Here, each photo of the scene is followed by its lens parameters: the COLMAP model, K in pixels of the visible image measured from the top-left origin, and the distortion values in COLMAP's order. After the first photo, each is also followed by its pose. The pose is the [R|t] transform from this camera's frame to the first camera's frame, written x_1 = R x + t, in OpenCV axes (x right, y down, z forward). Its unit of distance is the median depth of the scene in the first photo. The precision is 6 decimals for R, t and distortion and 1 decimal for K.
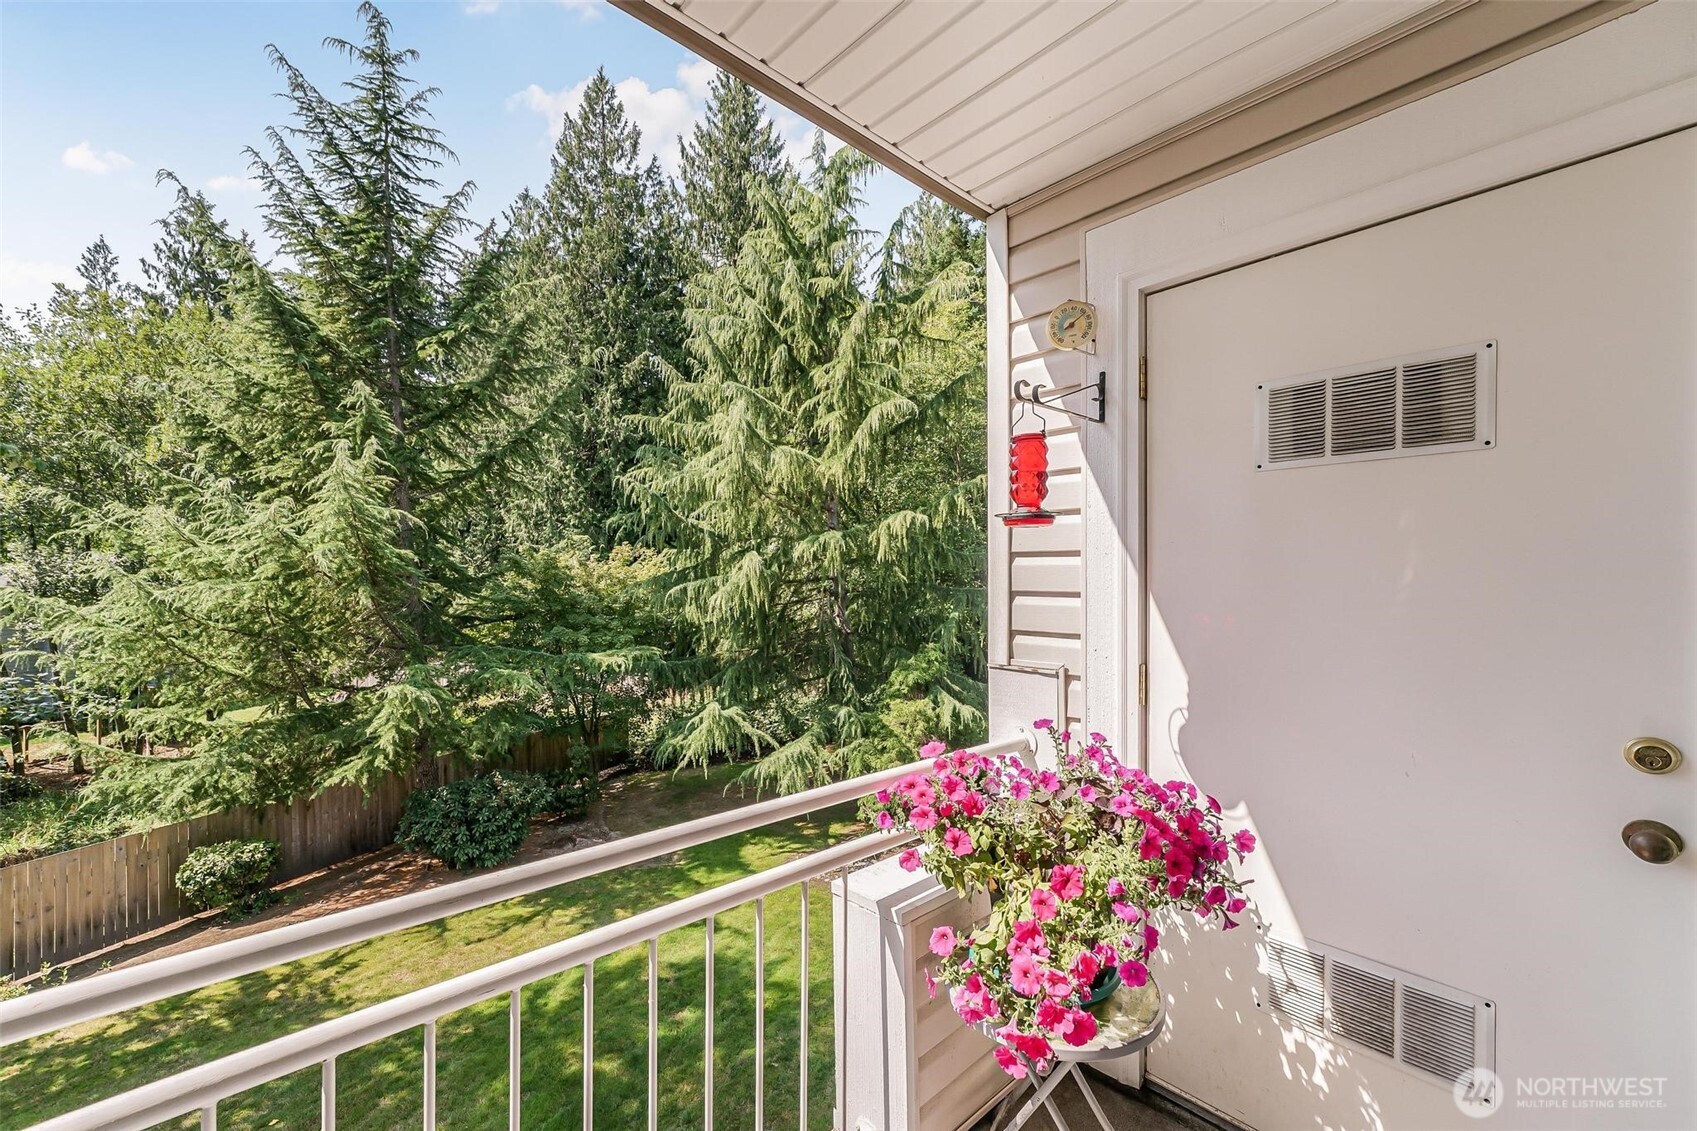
lens RADIAL K [[703.4, 0, 868.8], [0, 703.4, 581.0], [0, 0, 1]] dist [-0.001365, 0.000175]
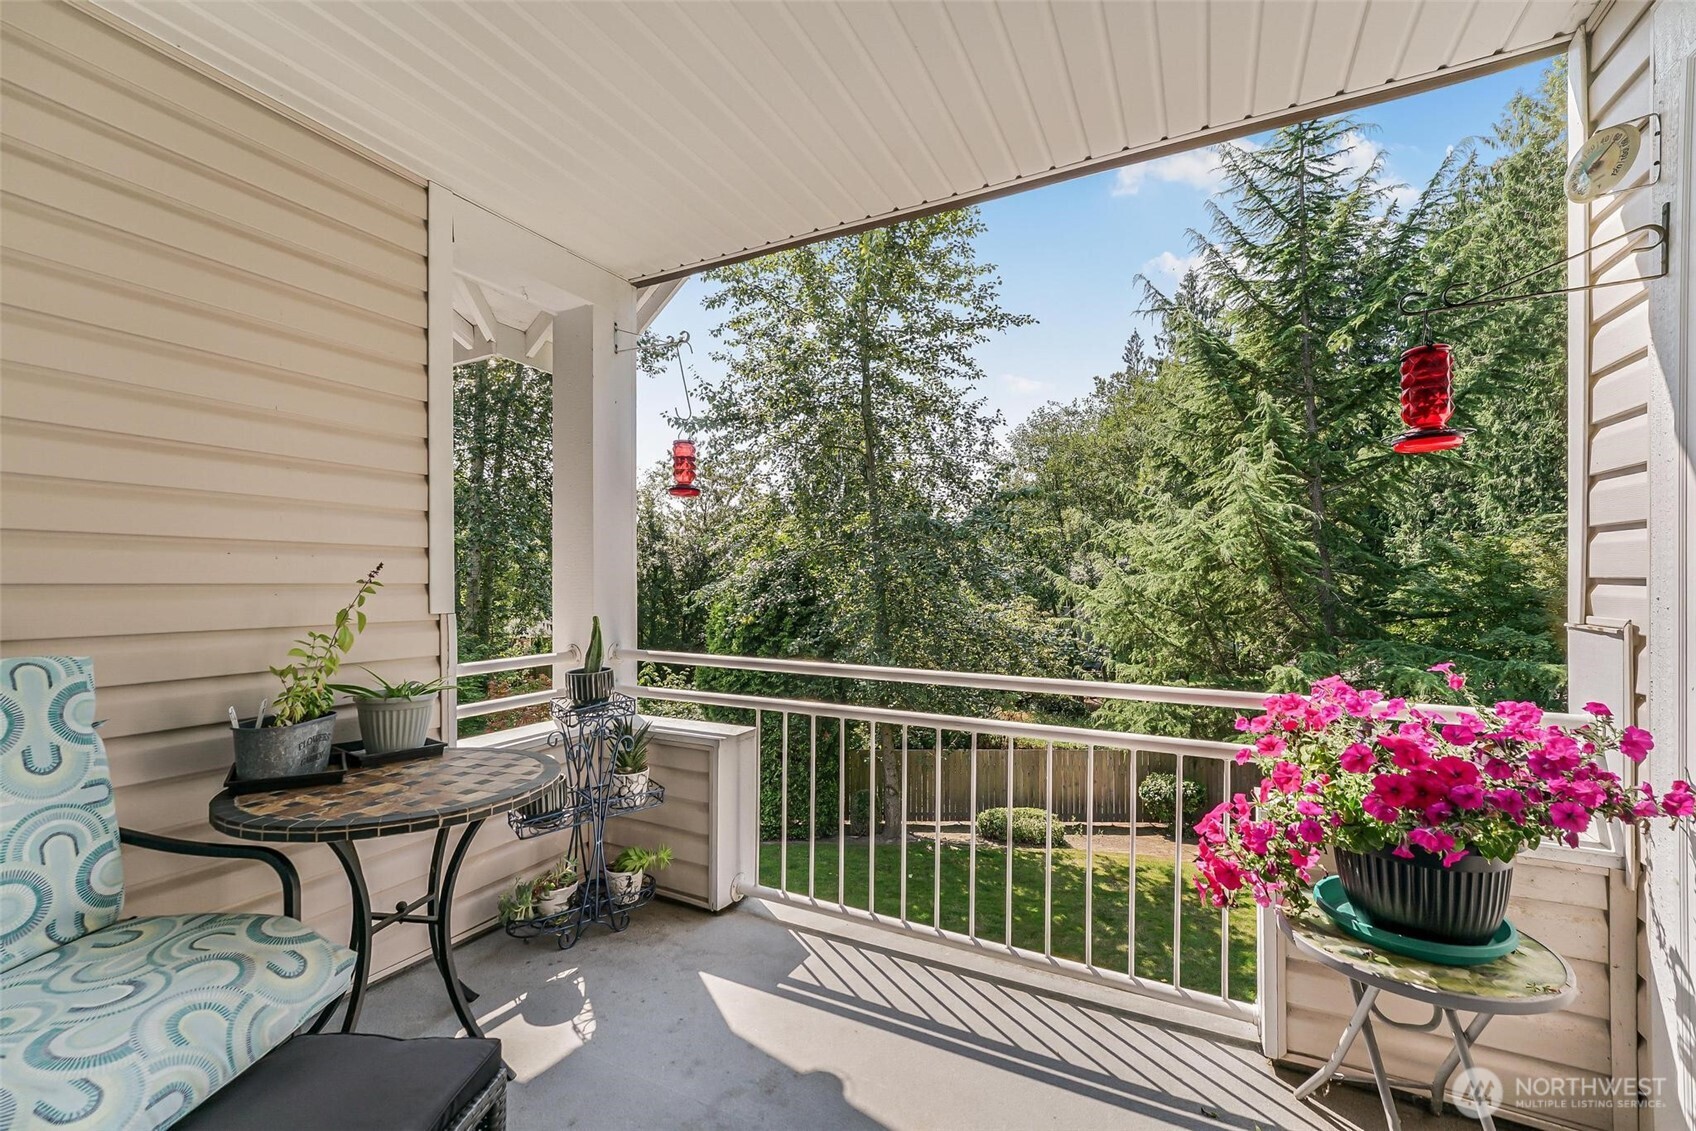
lens RADIAL K [[700.3, 0, 830.0], [0, 700.3, 579.1], [0, 0, 1]] dist [-0.002168, -0.000239]
pose [[0.310032, 0.000089, -0.950726, 0.095948], [-0.001435, 0.999999, -0.000374, 0.010826], [0.950725, 0.001480, 0.310031, 0.002446]]
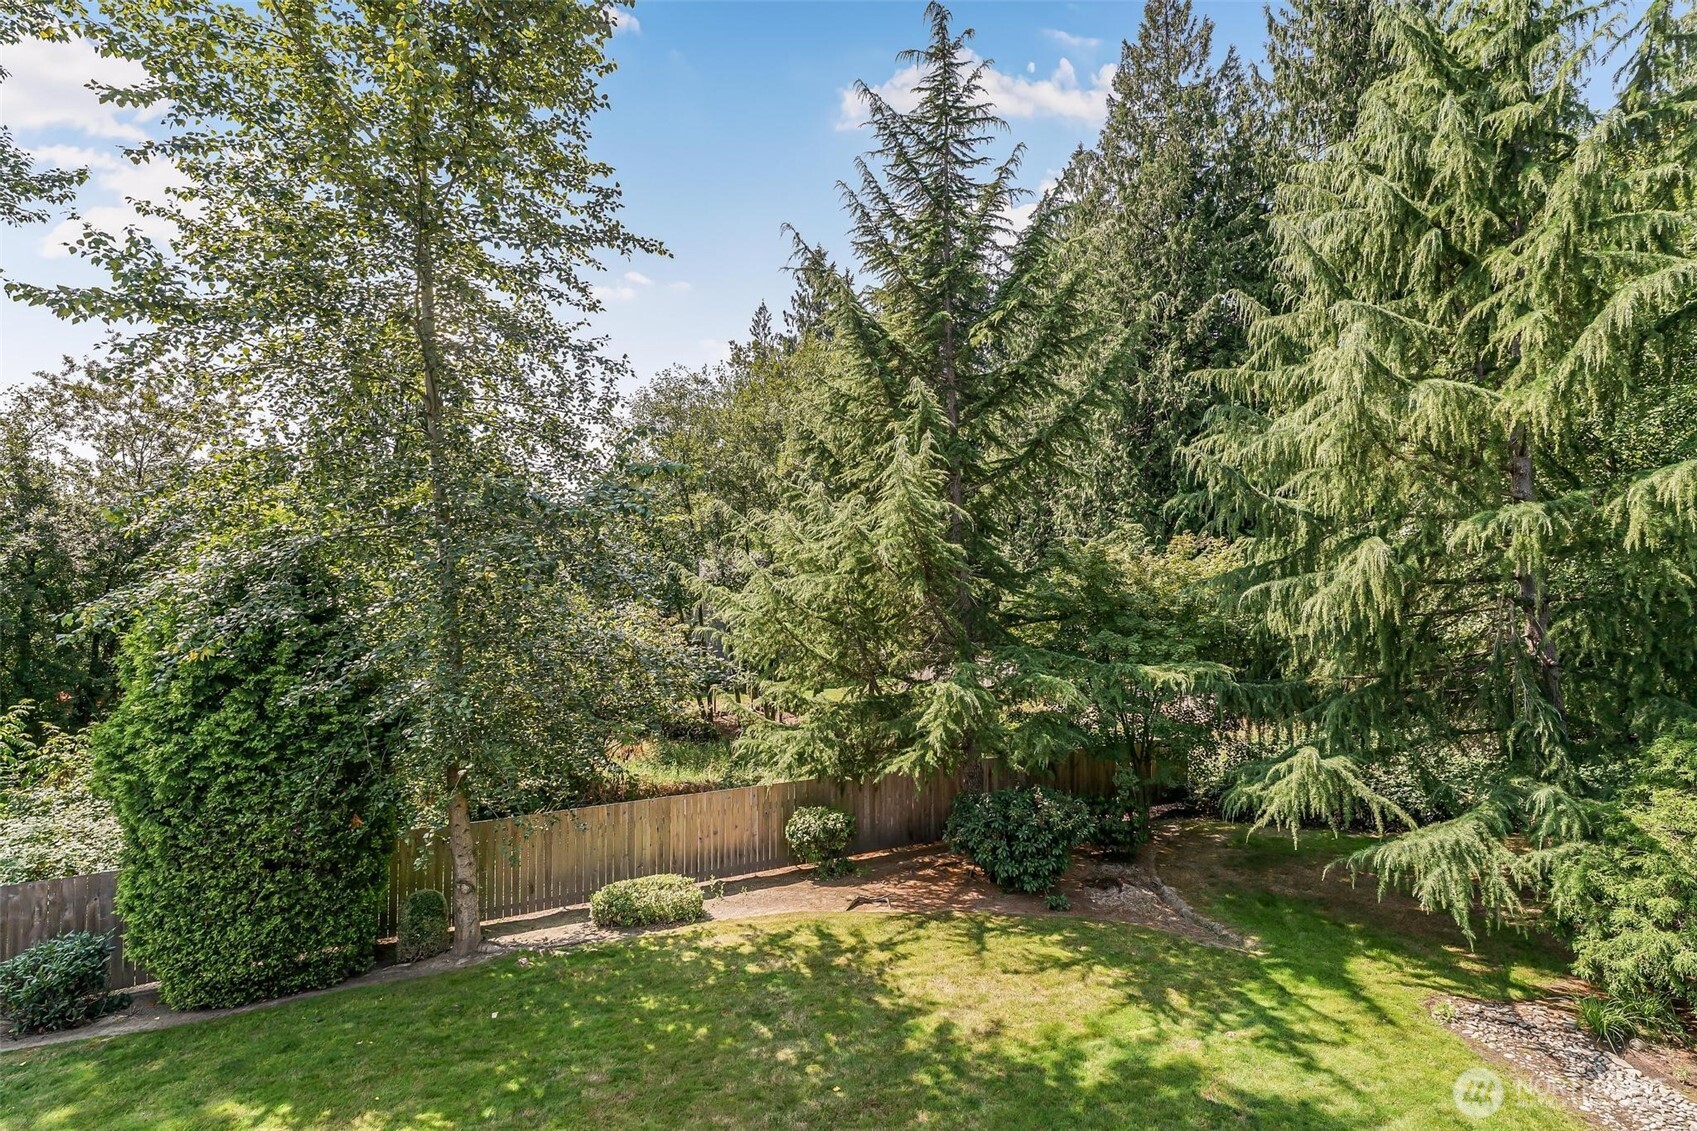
lens RADIAL K [[809.6, 0, 842.9], [0, 809.6, 582.8], [0, 0, 1]] dist [0.001660, -0.000396]
pose [[0.742398, 0.014069, -0.669811, -0.018653], [-0.010375, 0.999901, 0.009503, 0.000527], [0.669879, -0.000106, 0.742471, 0.052861]]
